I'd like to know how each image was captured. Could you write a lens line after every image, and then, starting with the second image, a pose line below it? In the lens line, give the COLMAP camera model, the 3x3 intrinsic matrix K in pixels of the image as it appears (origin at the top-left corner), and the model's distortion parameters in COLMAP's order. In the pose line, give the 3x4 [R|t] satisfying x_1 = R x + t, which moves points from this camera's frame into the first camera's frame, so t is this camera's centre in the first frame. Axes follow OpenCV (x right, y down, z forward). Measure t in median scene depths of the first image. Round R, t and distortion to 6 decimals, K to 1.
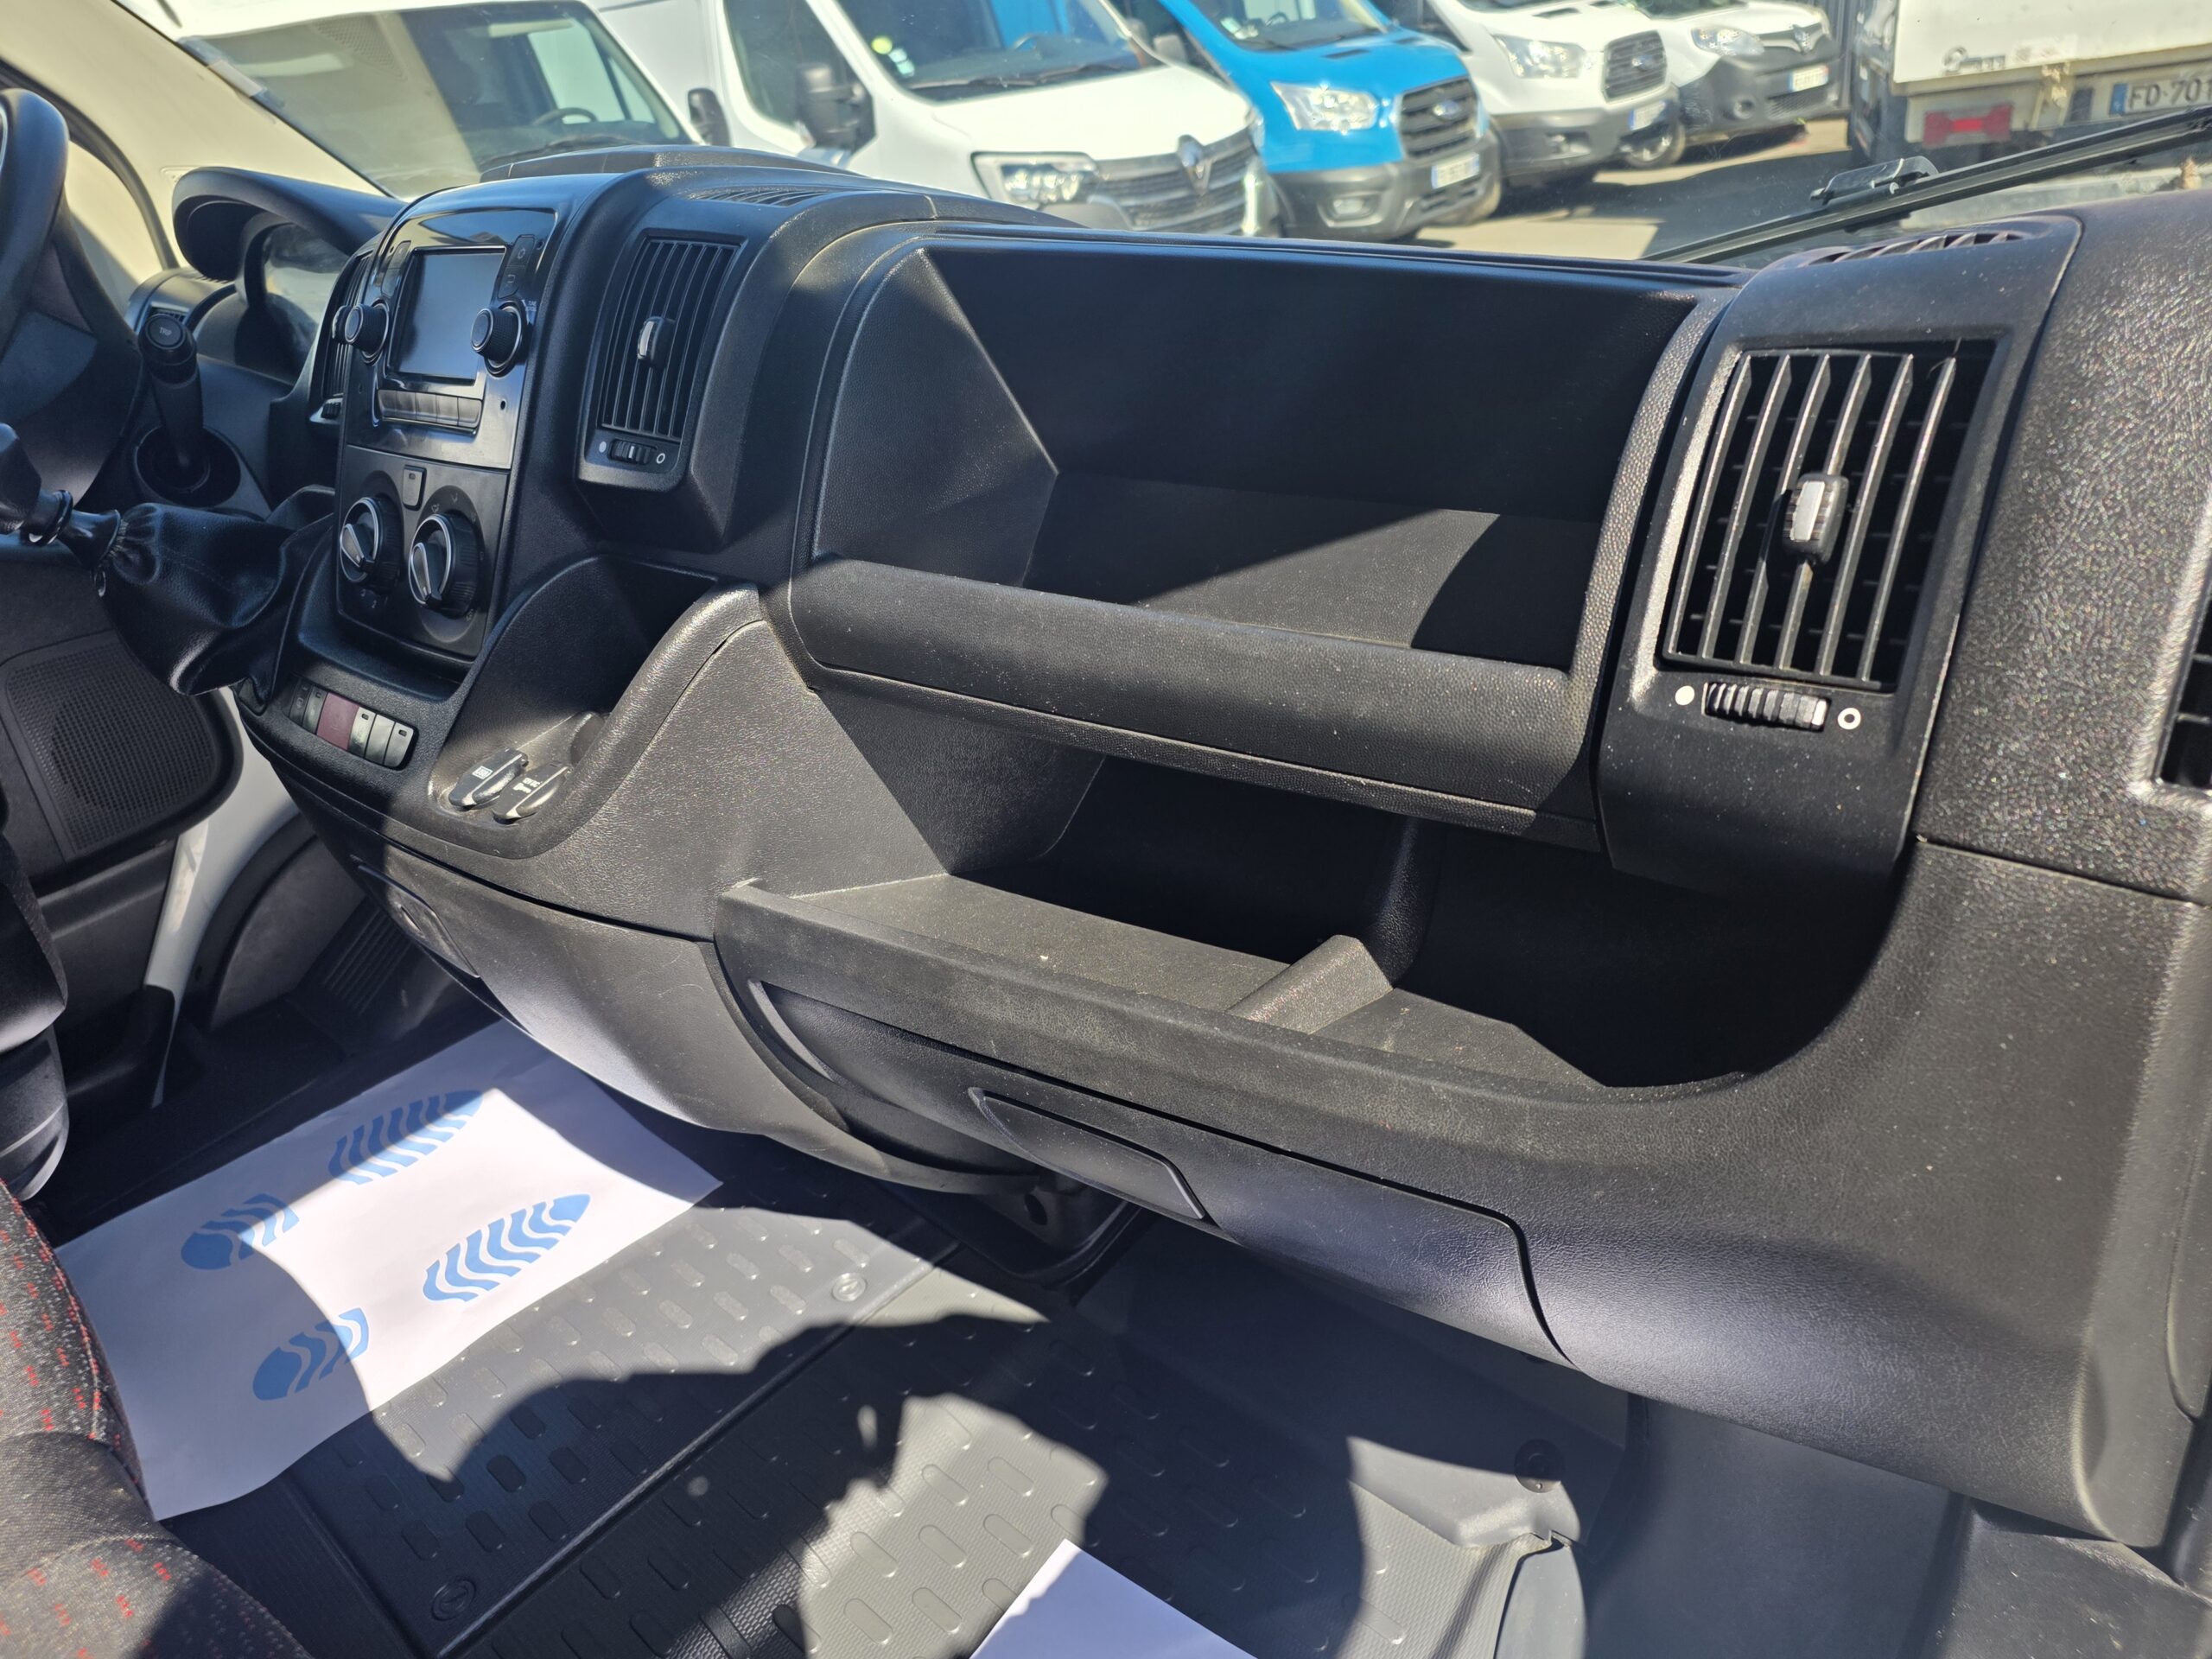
lens RADIAL K [[1457.5, 0, 1106.0], [0, 1457.5, 829.5], [0, 0, 1]] dist [0.043793, -0.035829]
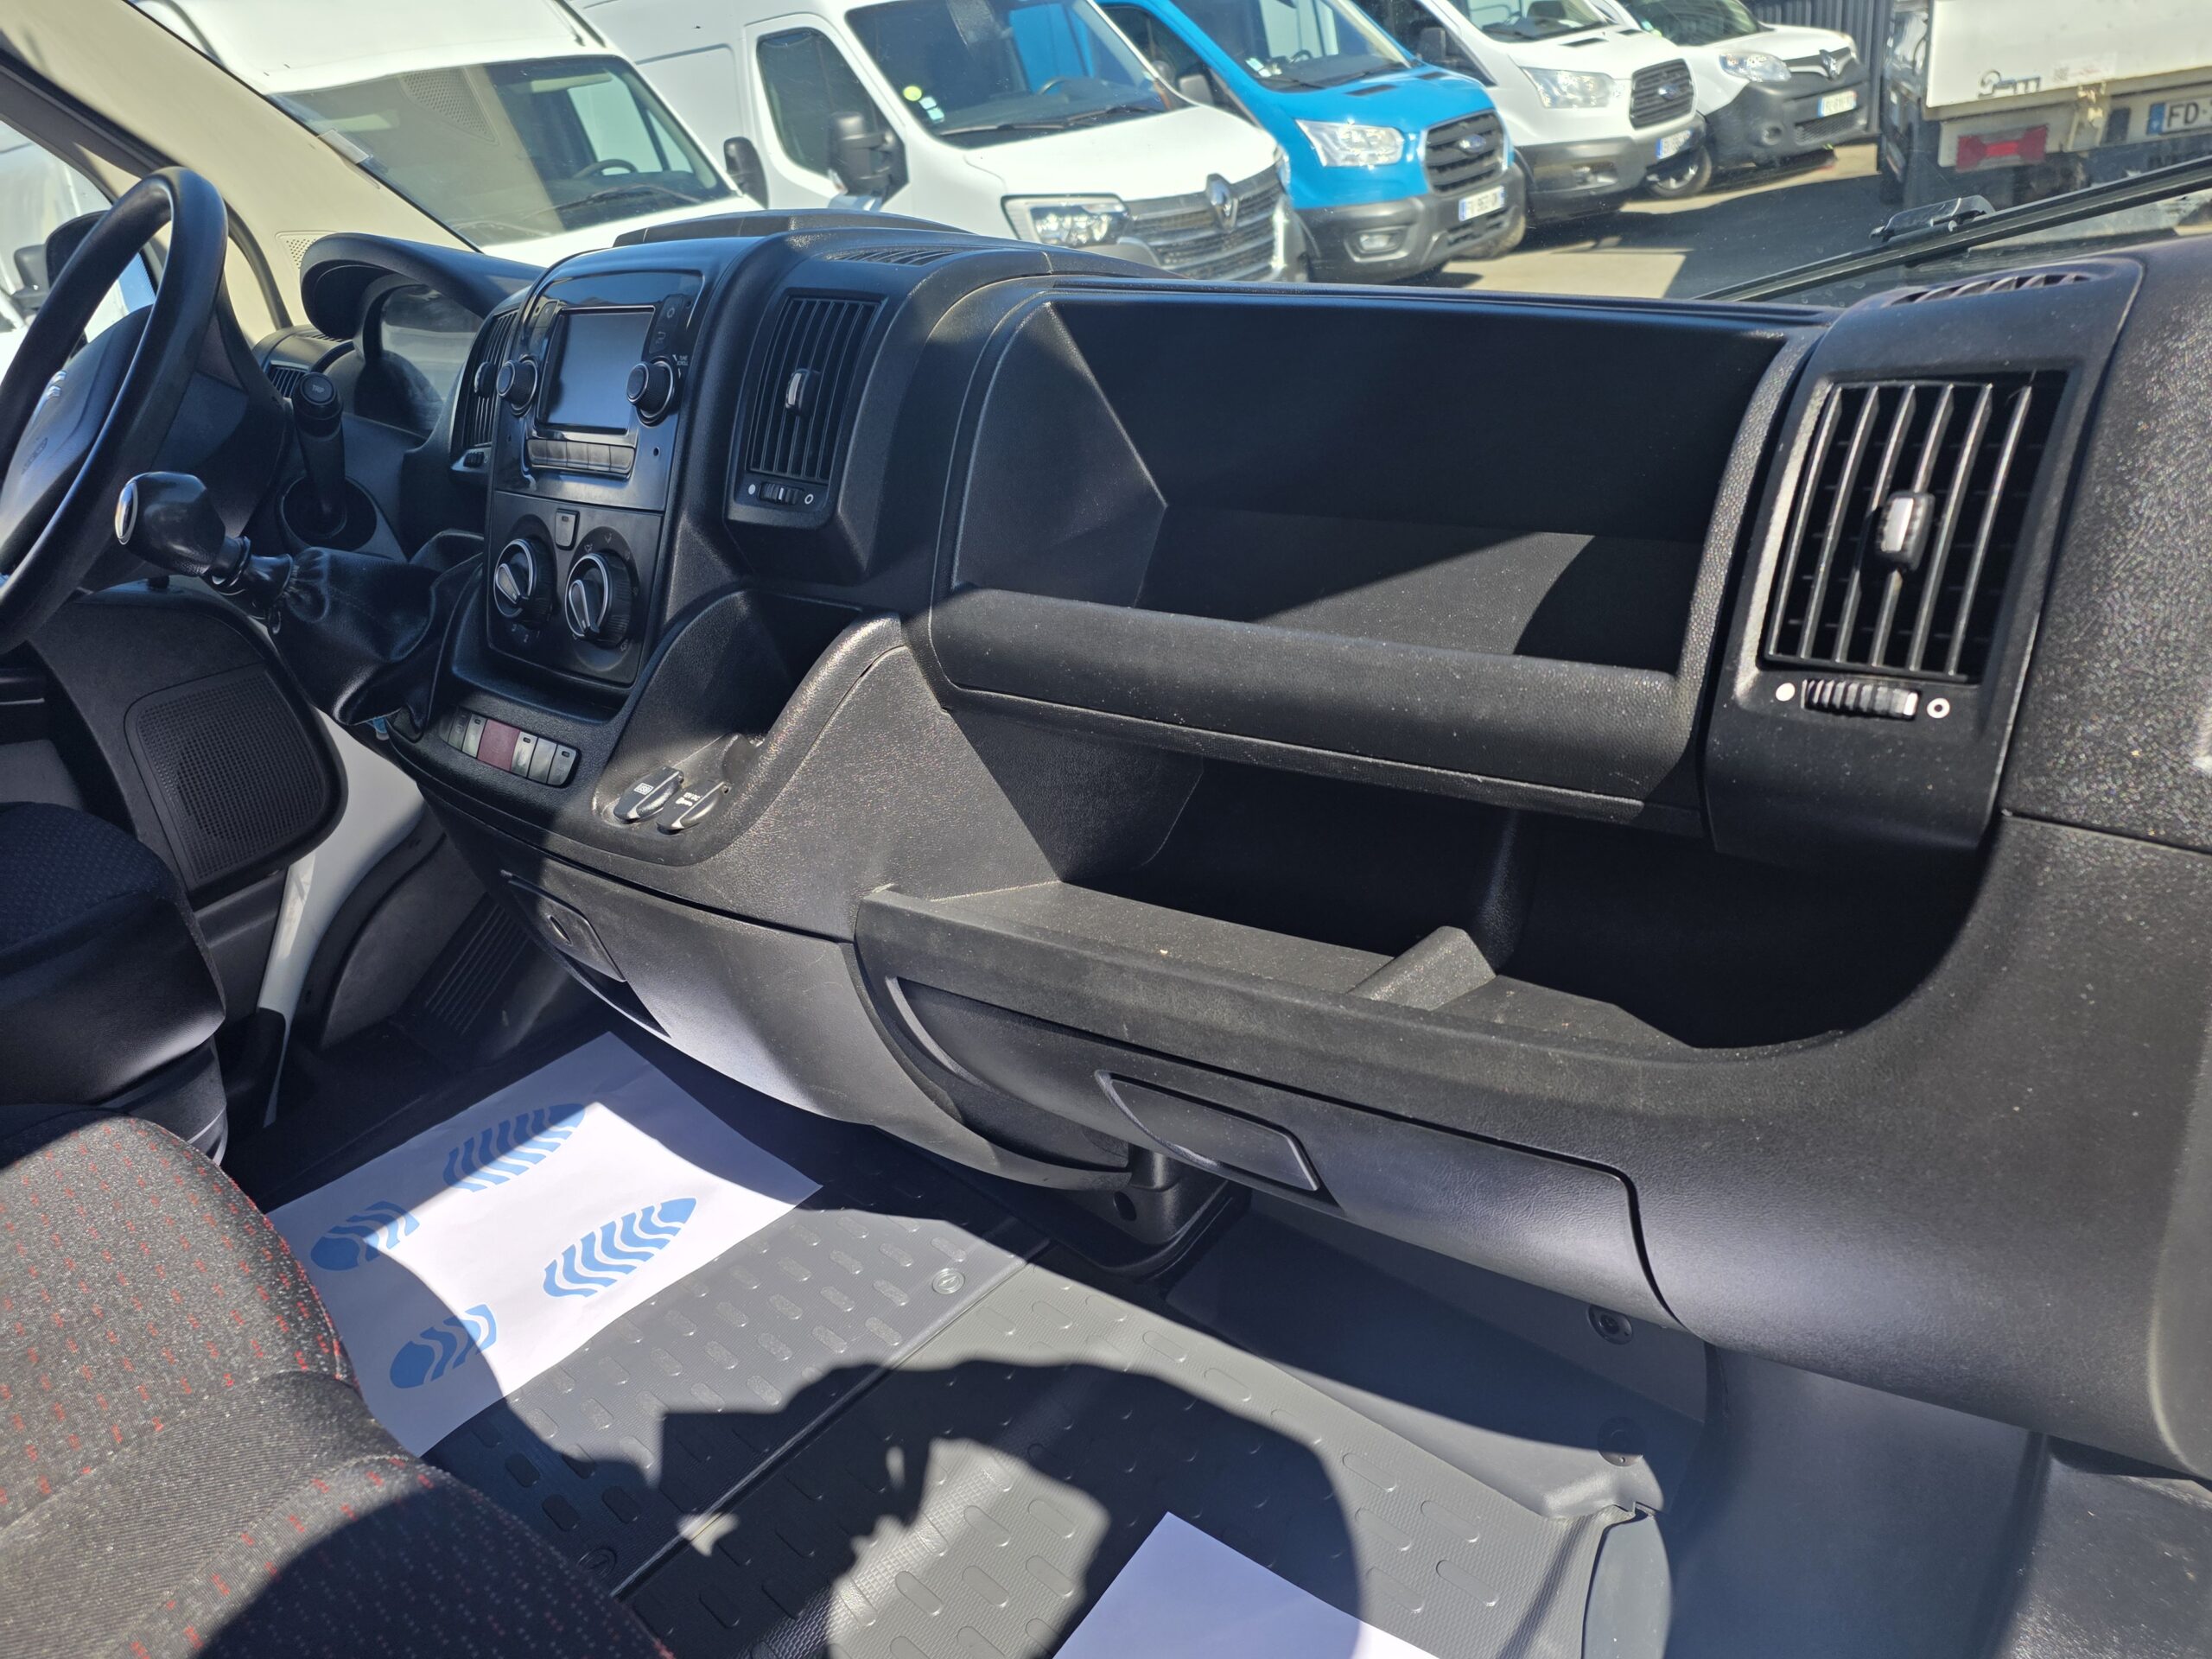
lens RADIAL K [[1463.2, 0, 1087.4], [0, 1463.2, 857.6], [0, 0, 1]] dist [0.052524, -0.040452]
pose [[0.999625, -0.008717, -0.025973, -0.062787], [0.008513, 0.999932, -0.007933, 0.022697], [0.026041, 0.007709, 0.999631, -0.080130]]
